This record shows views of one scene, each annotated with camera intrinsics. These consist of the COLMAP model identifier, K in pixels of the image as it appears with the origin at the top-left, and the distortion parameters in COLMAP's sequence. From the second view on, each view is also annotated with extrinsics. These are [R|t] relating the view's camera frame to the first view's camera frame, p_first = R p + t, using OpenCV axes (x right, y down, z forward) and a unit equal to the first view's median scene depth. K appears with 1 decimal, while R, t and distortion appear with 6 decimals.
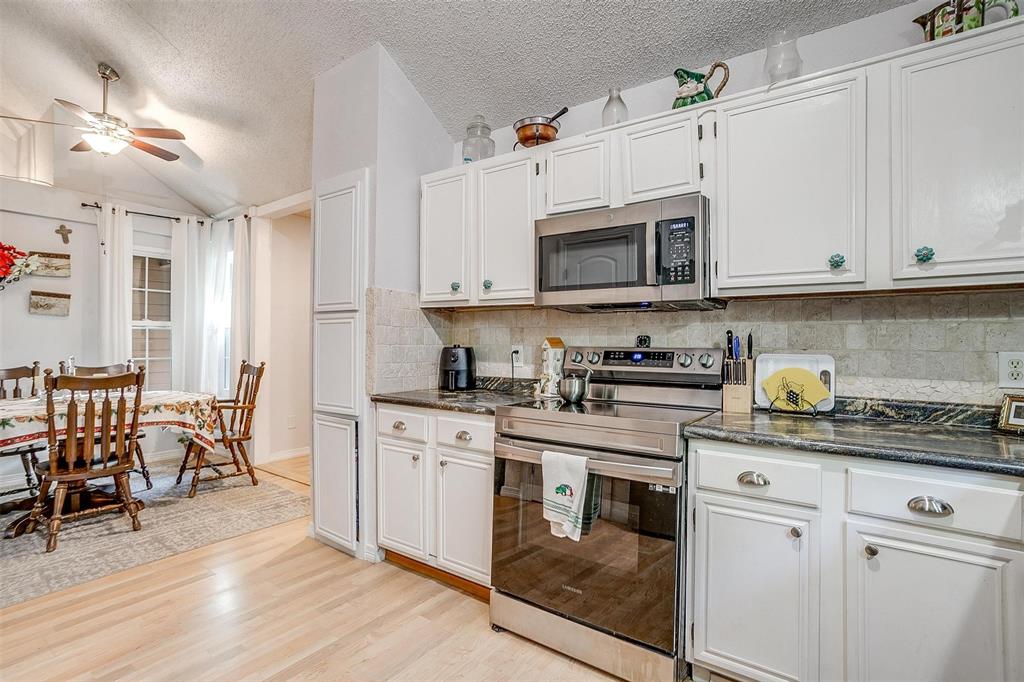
lens RADIAL K [[497.2, 0, 501.7], [0, 497.2, 338.8], [0, 0, 1]] dist [-0.052672, 0.029363]
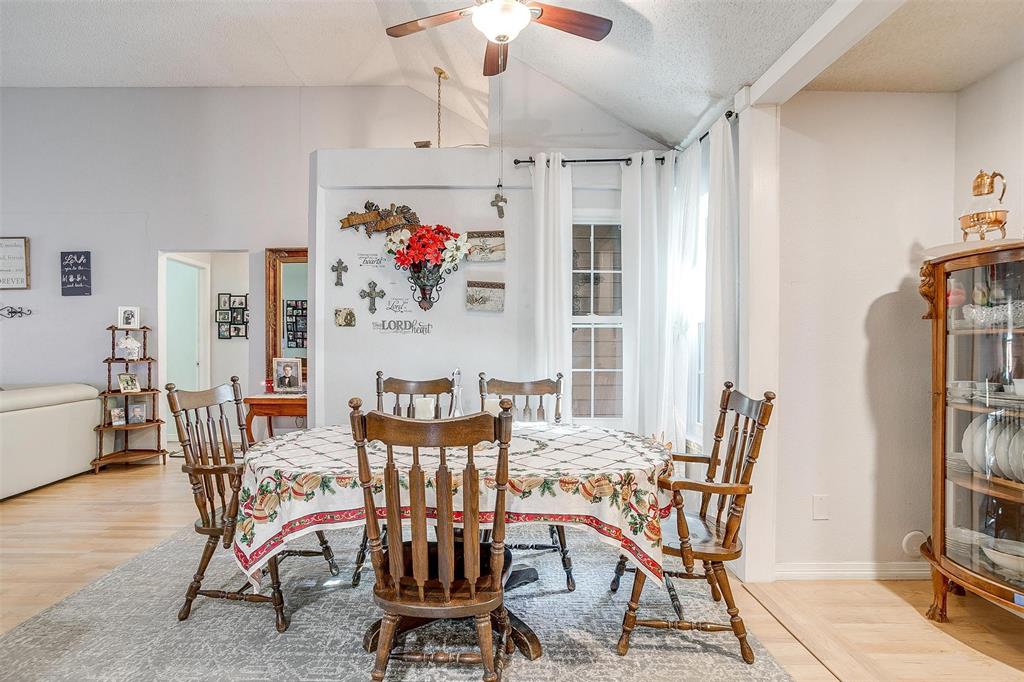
lens RADIAL K [[497.2, 0, 499.5], [0, 497.2, 347.6], [0, 0, 1]] dist [-0.052672, 0.029363]
pose [[0.606205, 0.005402, -0.795290, -0.328858], [0.004683, 0.999935, 0.010362, 0.002220], [0.795295, -0.010006, 0.606140, 0.628796]]
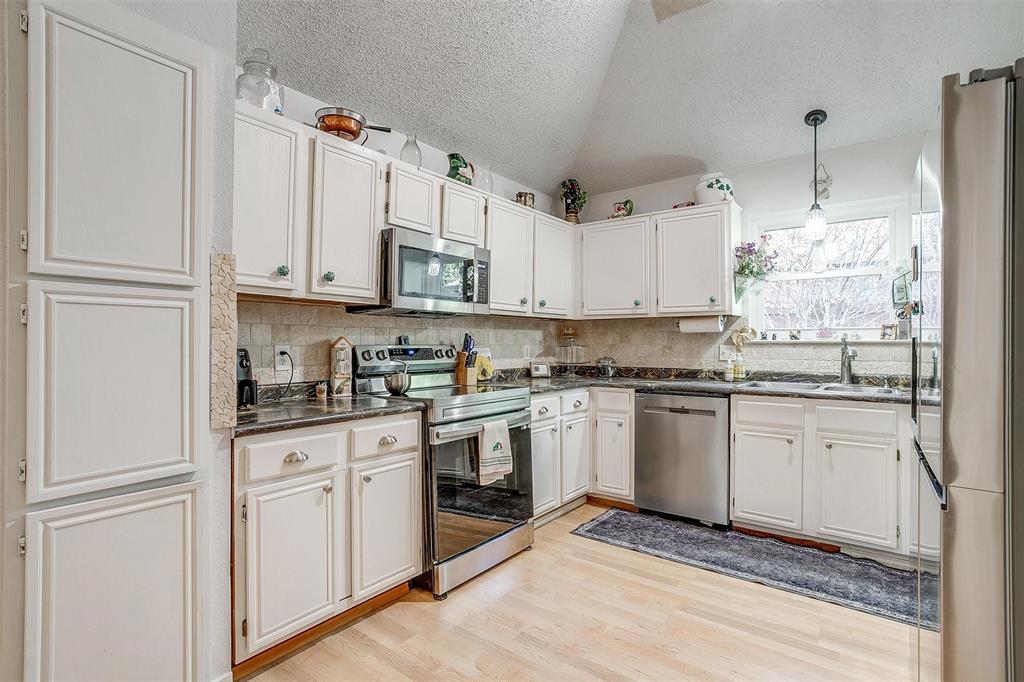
lens RADIAL K [[497.2, 0, 510.1], [0, 497.2, 336.5], [0, 0, 1]] dist [-0.052672, 0.029363]
pose [[0.010374, 0.004965, 0.999934, -0.657767], [-0.007906, 0.999957, -0.004883, -0.000741], [-0.999915, -0.007854, 0.010413, 0.486734]]
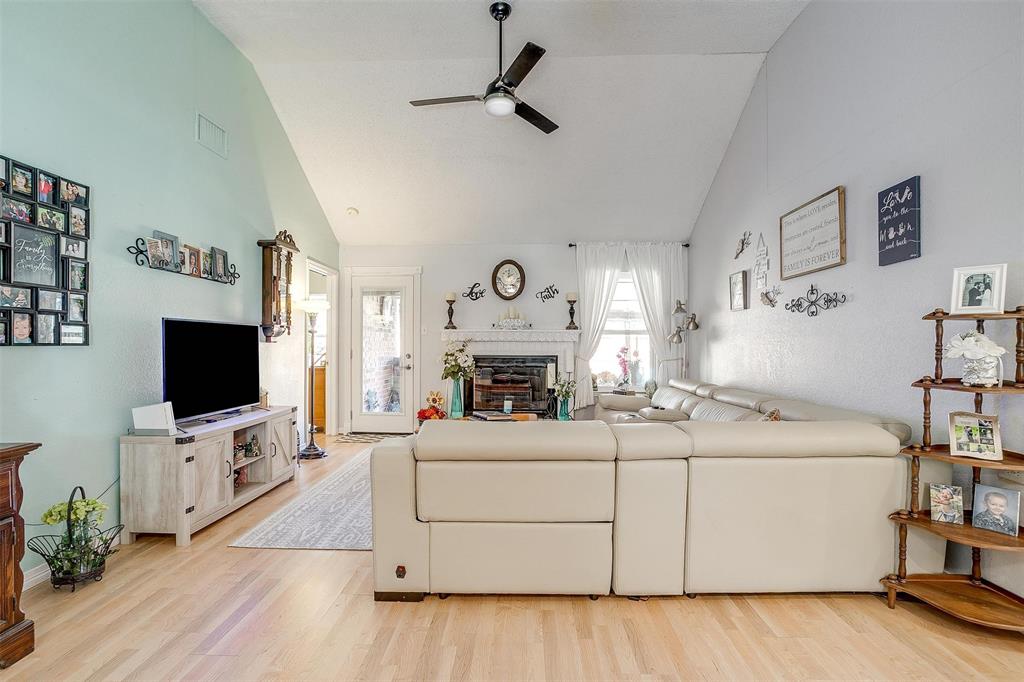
lens RADIAL K [[497.2, 0, 497.8], [0, 497.2, 342.1], [0, 0, 1]] dist [-0.052672, 0.029363]
pose [[-0.827322, -0.002047, -0.561724, -1.177049], [0.000361, 0.999991, -0.004176, -0.004409], [0.561728, -0.003658, -0.827314, 0.793422]]
